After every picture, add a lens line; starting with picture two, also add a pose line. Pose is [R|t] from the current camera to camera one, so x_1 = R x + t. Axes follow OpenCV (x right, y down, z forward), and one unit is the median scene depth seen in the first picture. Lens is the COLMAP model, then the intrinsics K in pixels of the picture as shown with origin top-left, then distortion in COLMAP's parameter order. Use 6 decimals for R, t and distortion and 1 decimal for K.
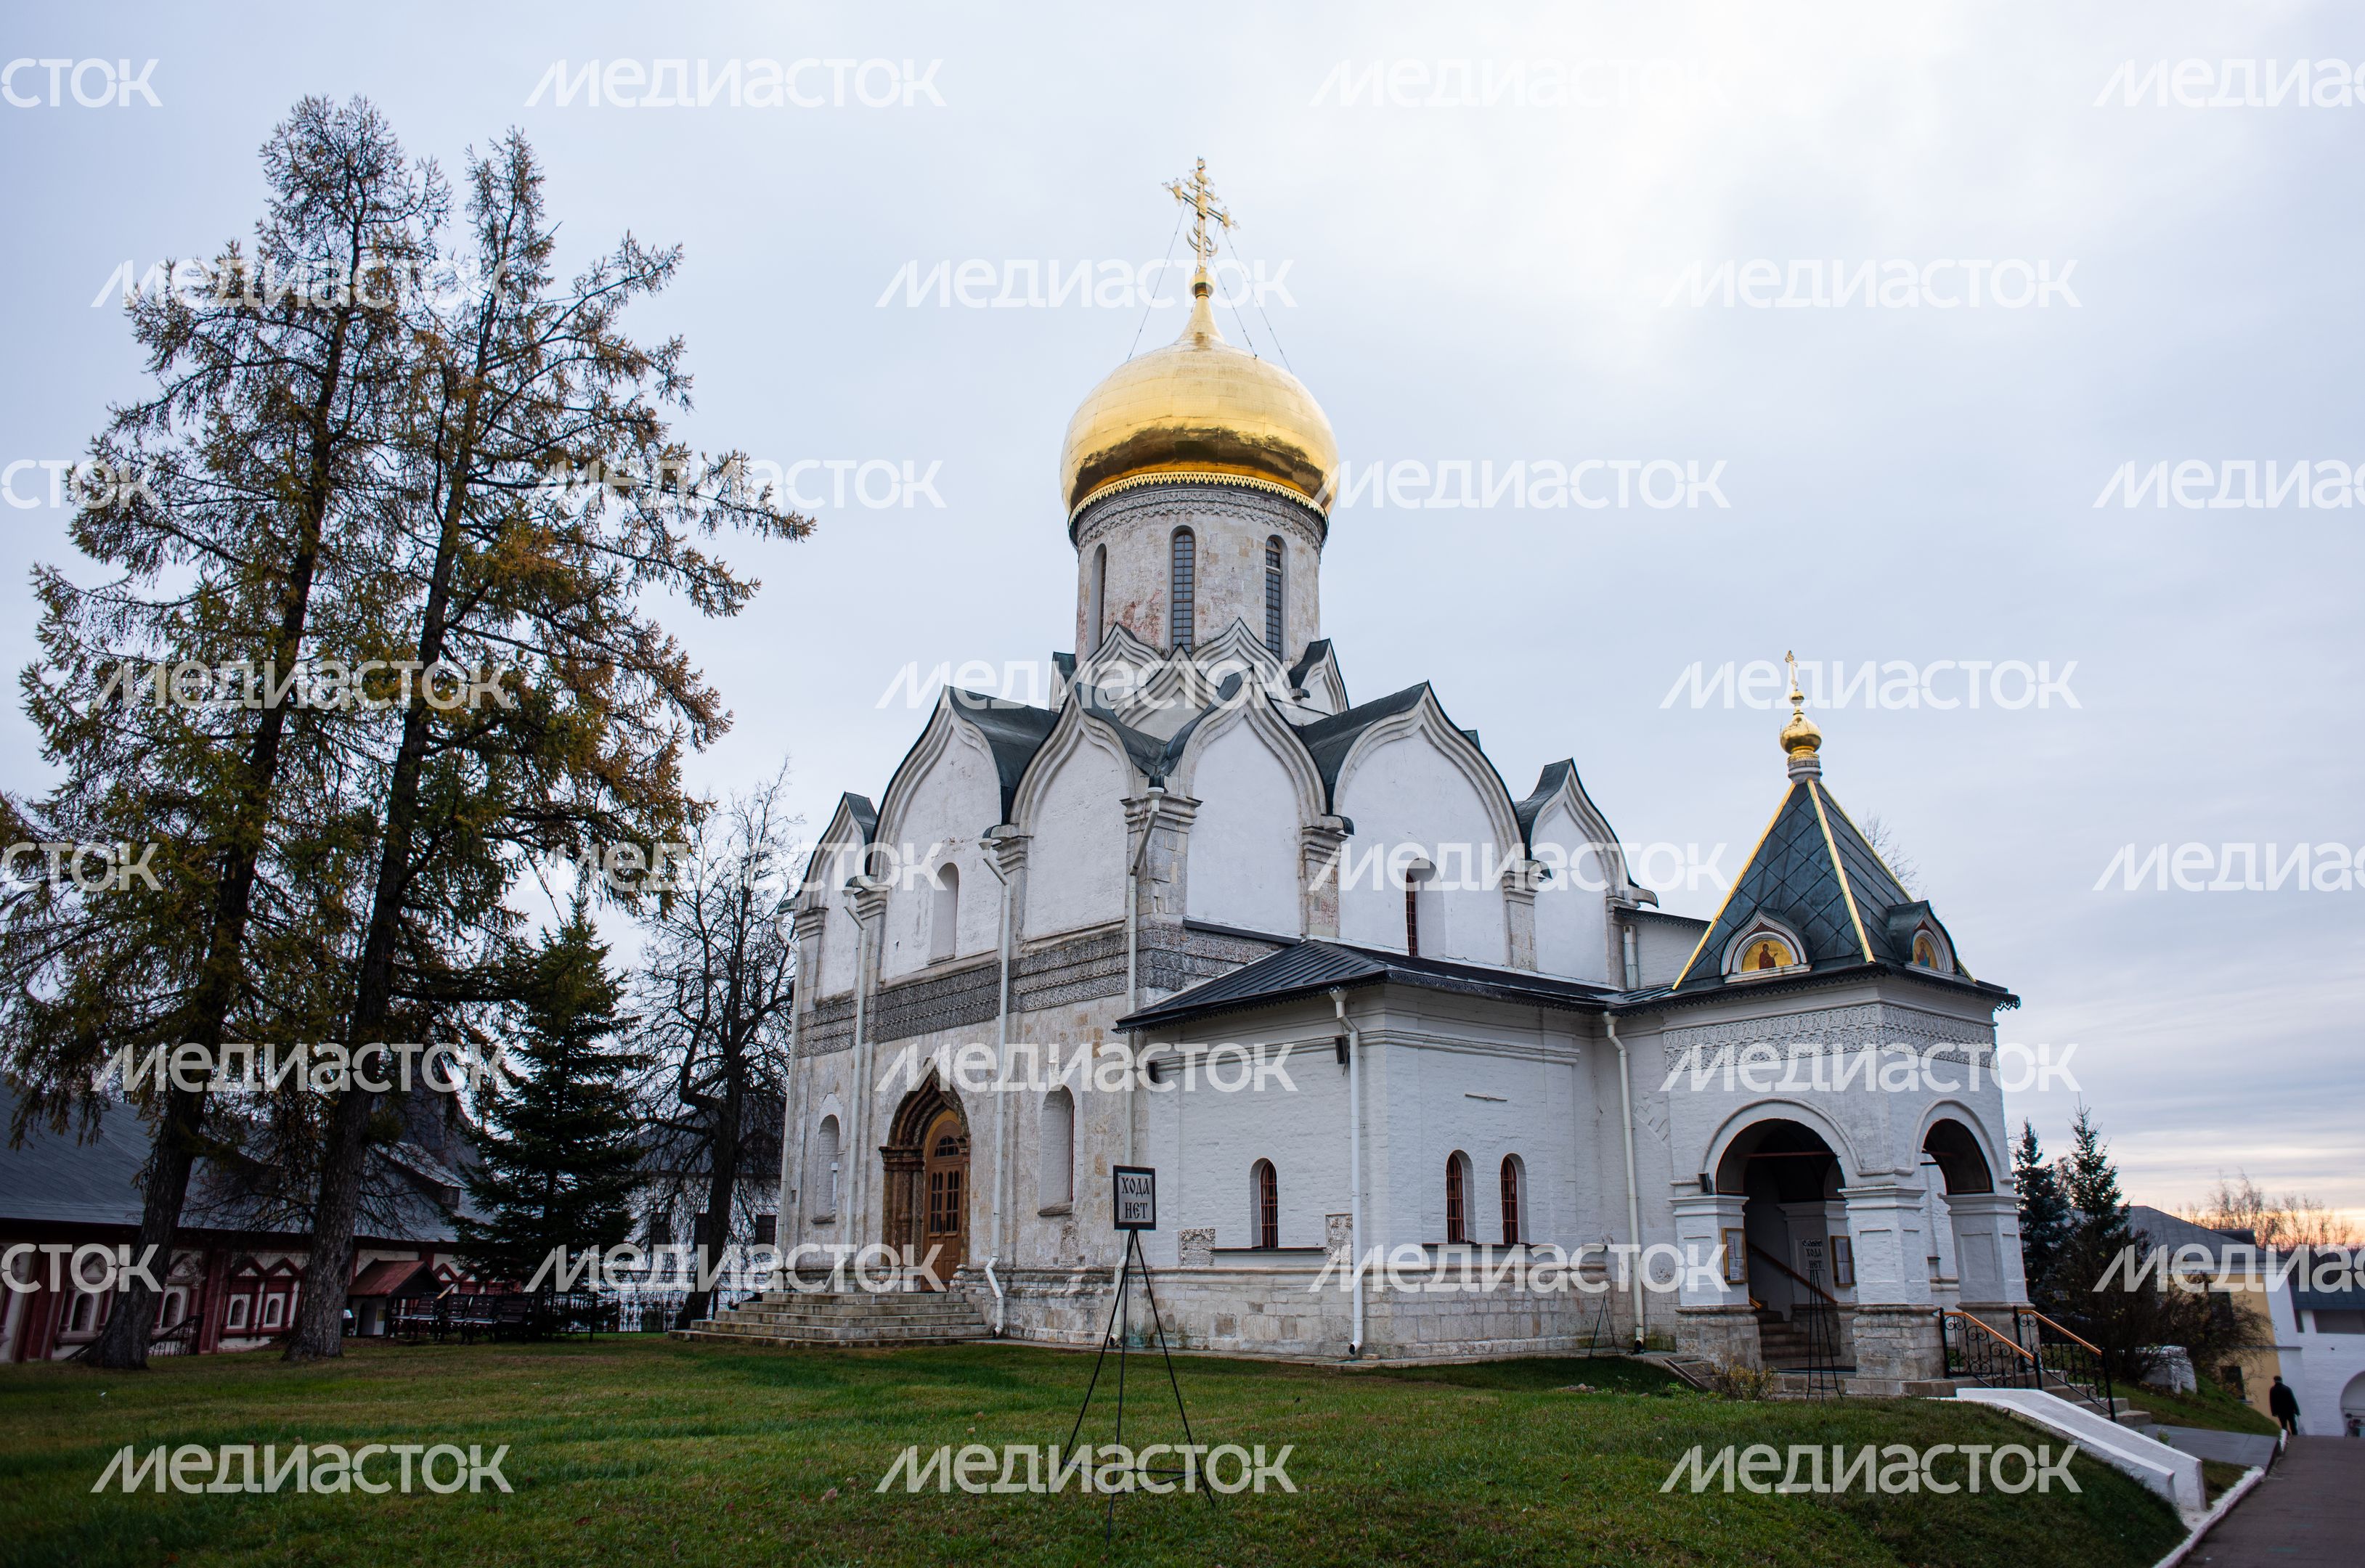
lens RADIAL K [[1705.3, 0, 1208.0], [0, 1705.3, 741.5], [0, 0, 1]] dist [-0.097916, 0.101597]
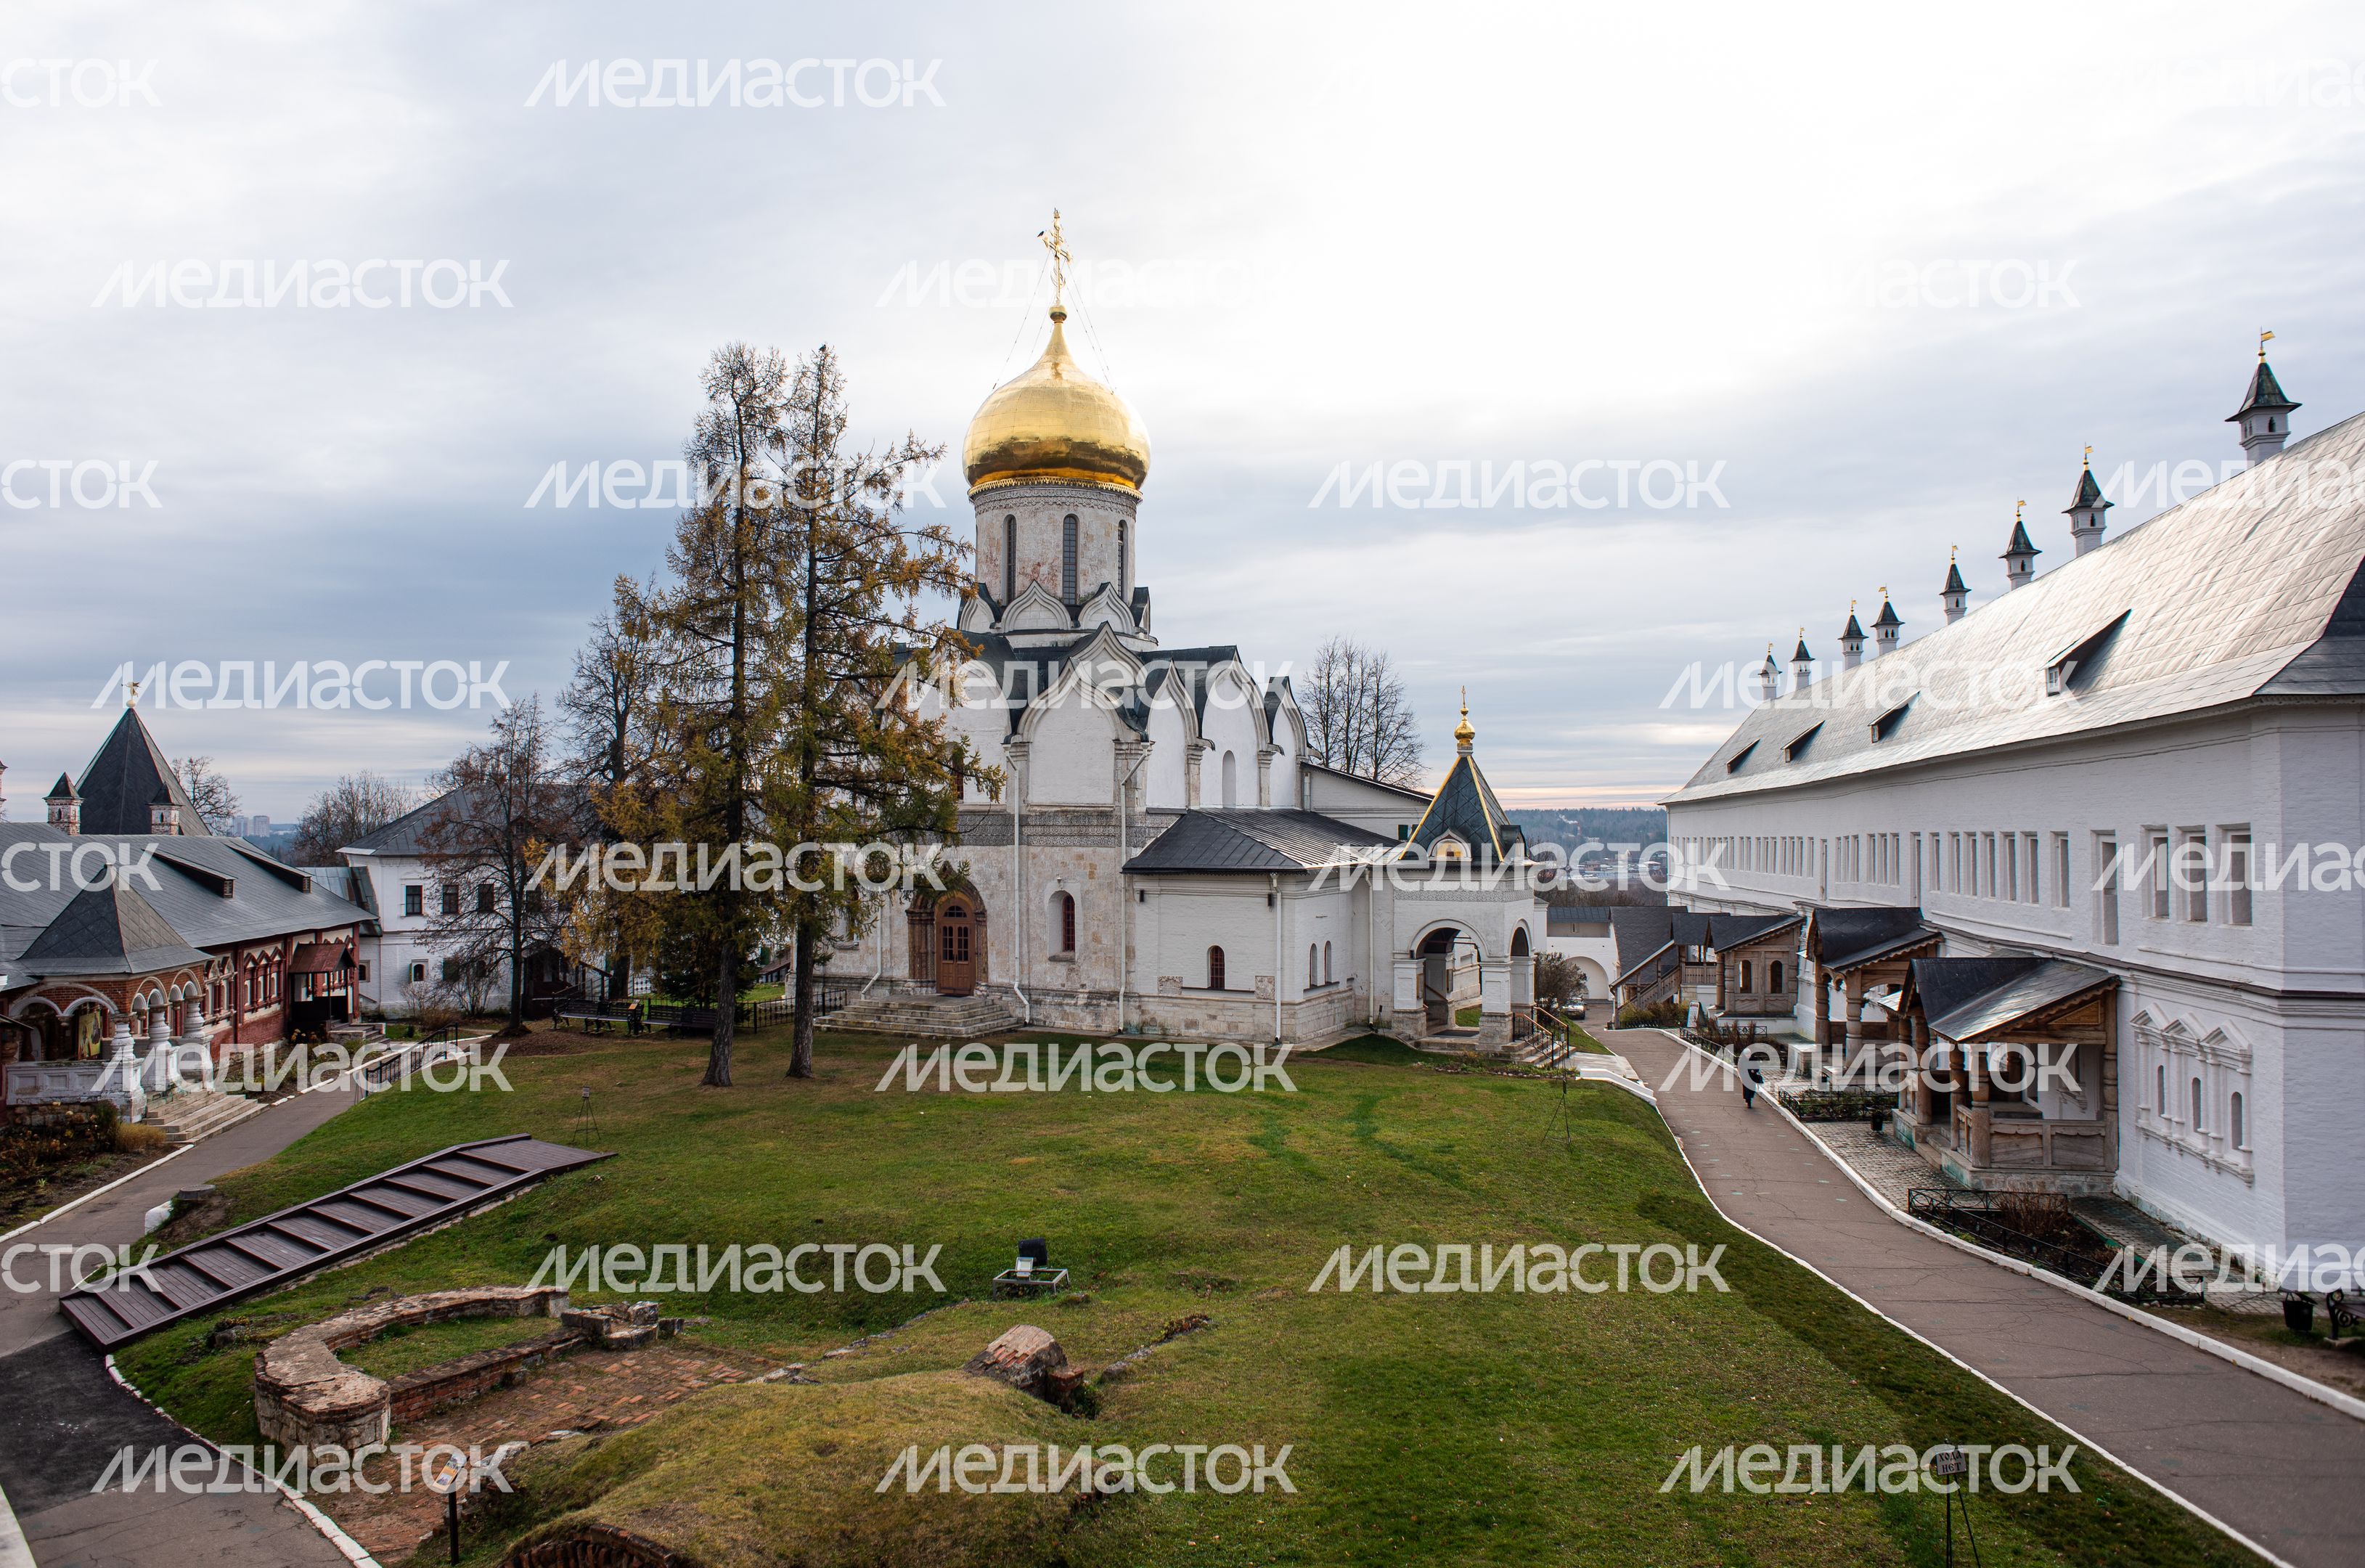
lens RADIAL K [[1655.0, 0, 1144.6], [0, 1655.0, 775.1], [0, 0, 1]] dist [-0.089283, 0.080534]
pose [[0.930959, 0.009205, 0.365008, -0.659445], [-0.108683, 0.961355, 0.252954, -0.375988], [-0.348574, -0.275160, 0.895982, -0.581865]]
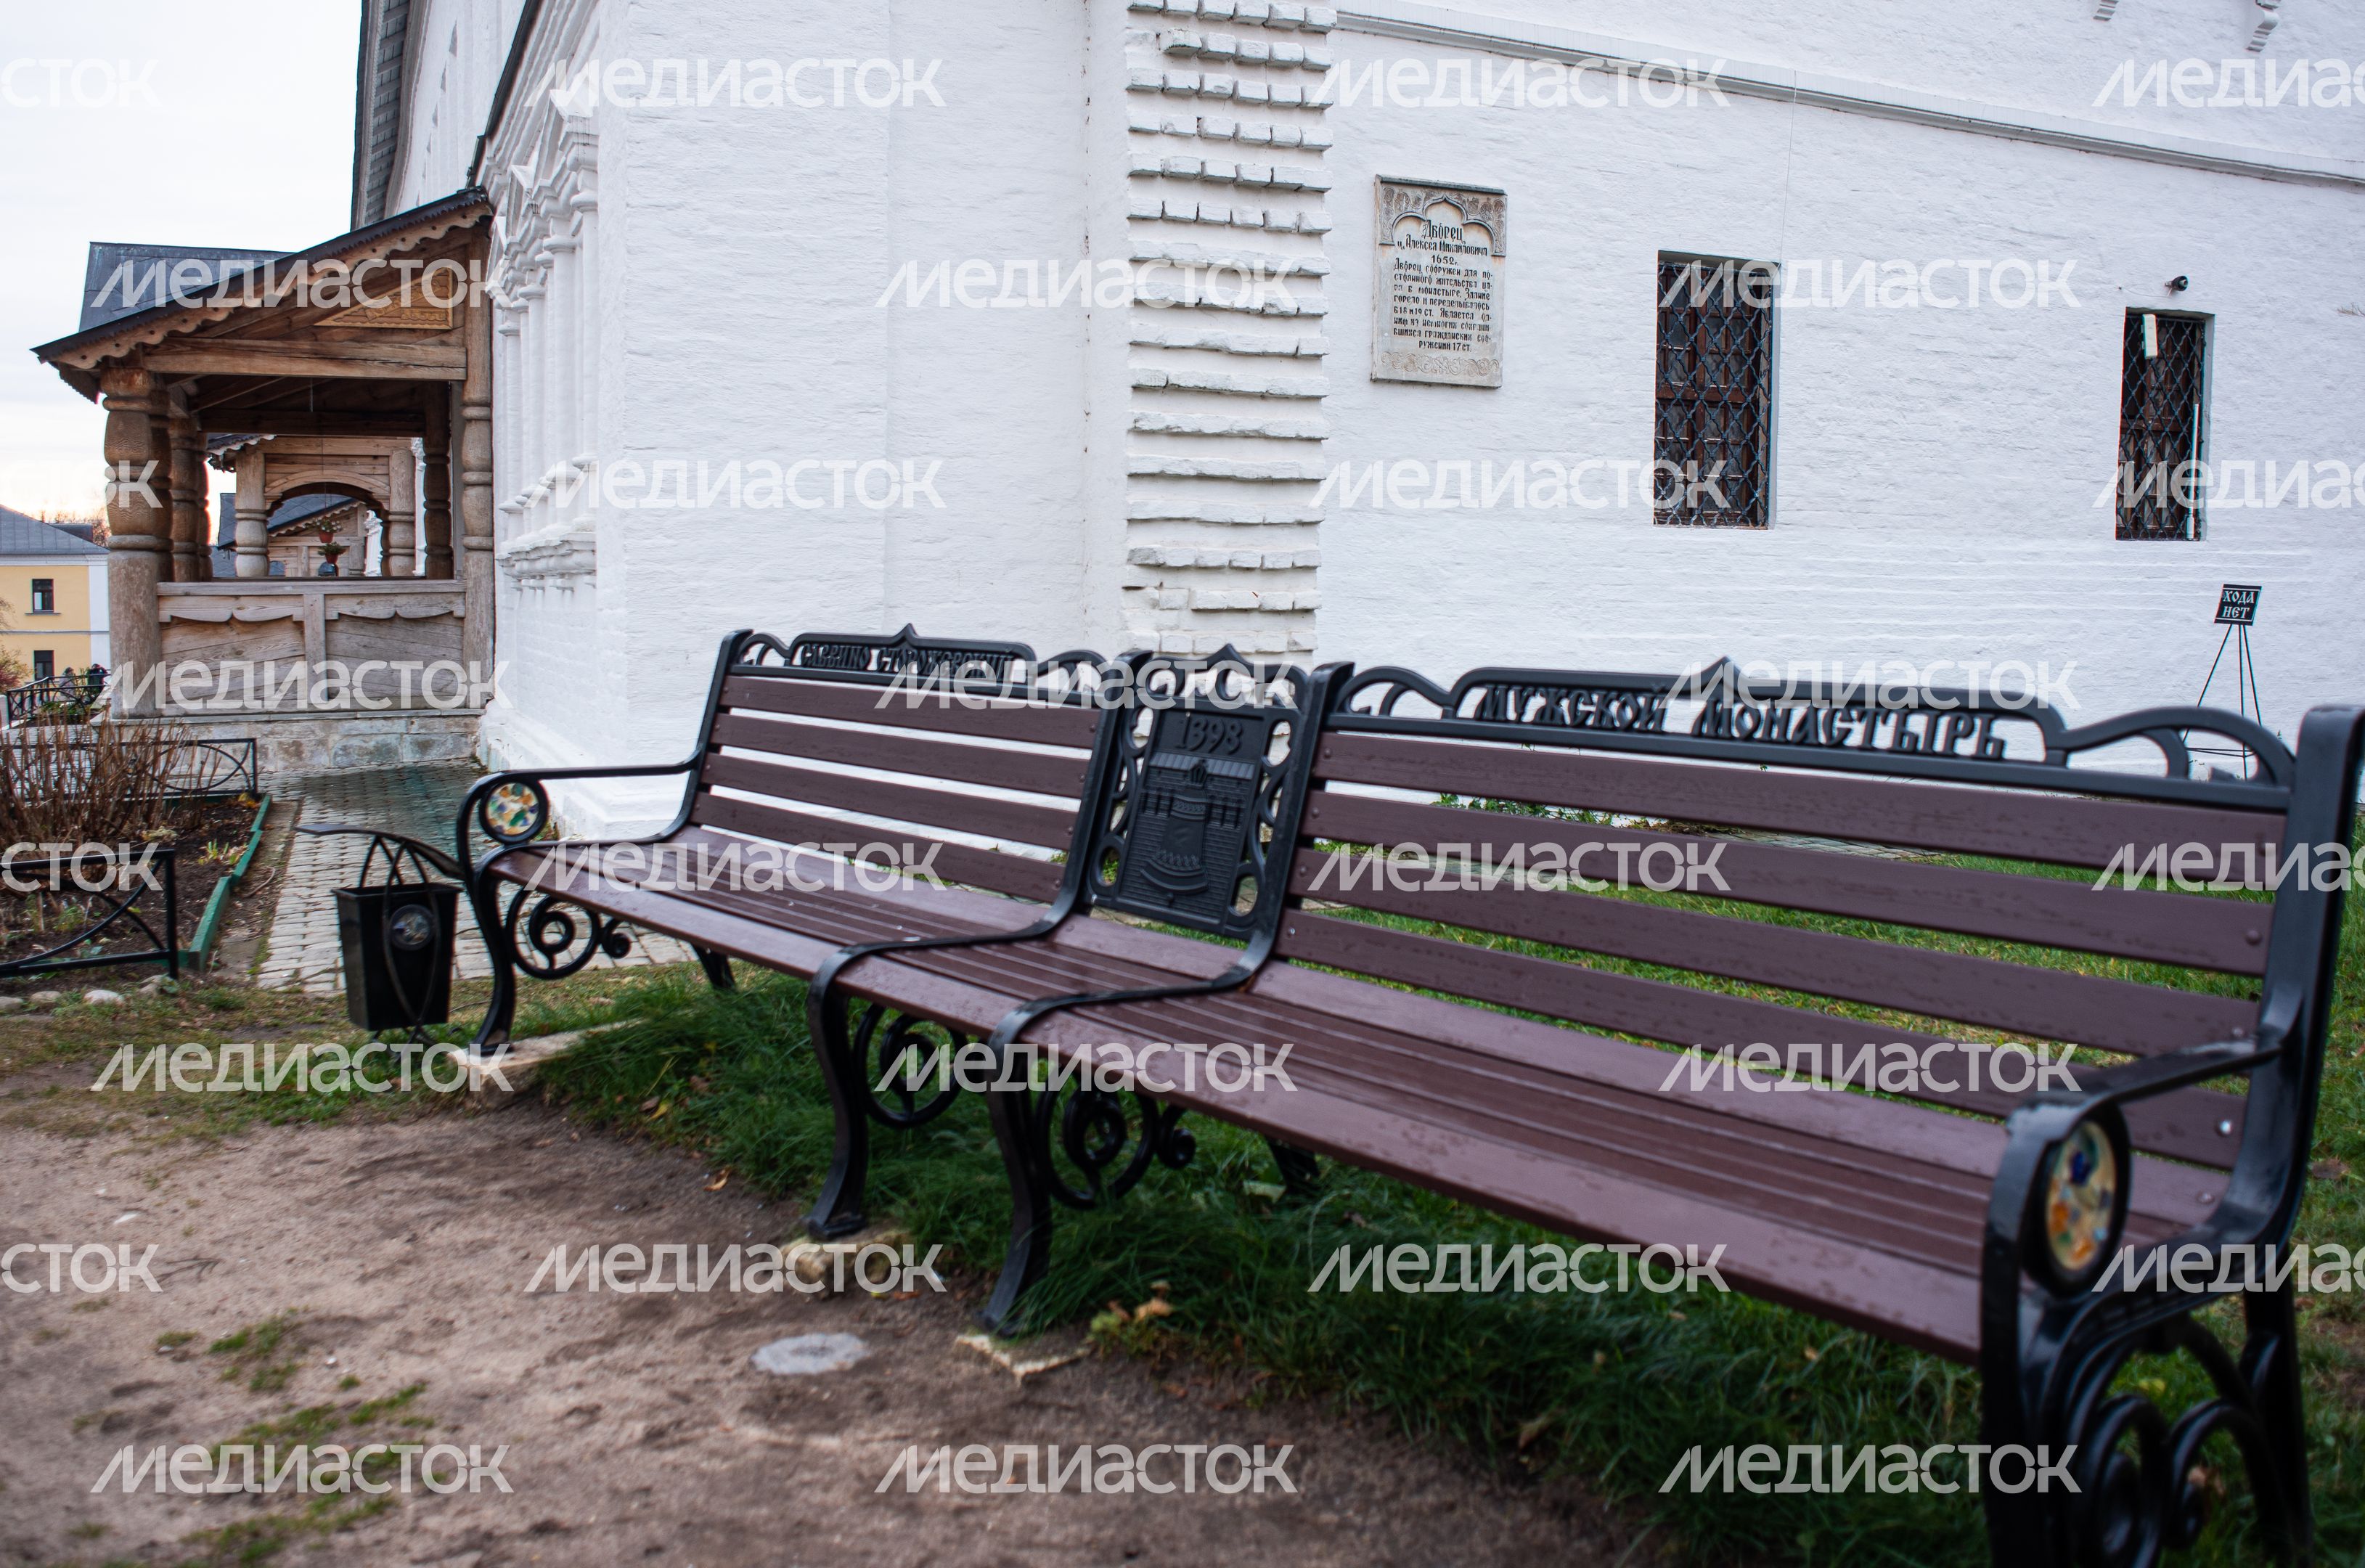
lens RADIAL K [[1925.1, 0, 1187.7], [0, 1925.1, 646.3], [0, 0, 1]] dist [-0.123809, 0.165620]
pose [[0.510411, -0.039601, 0.859018, -0.034147], [-0.262827, 0.943954, 0.199683, -0.099440], [-0.818781, -0.327693, 0.471396, -0.310428]]
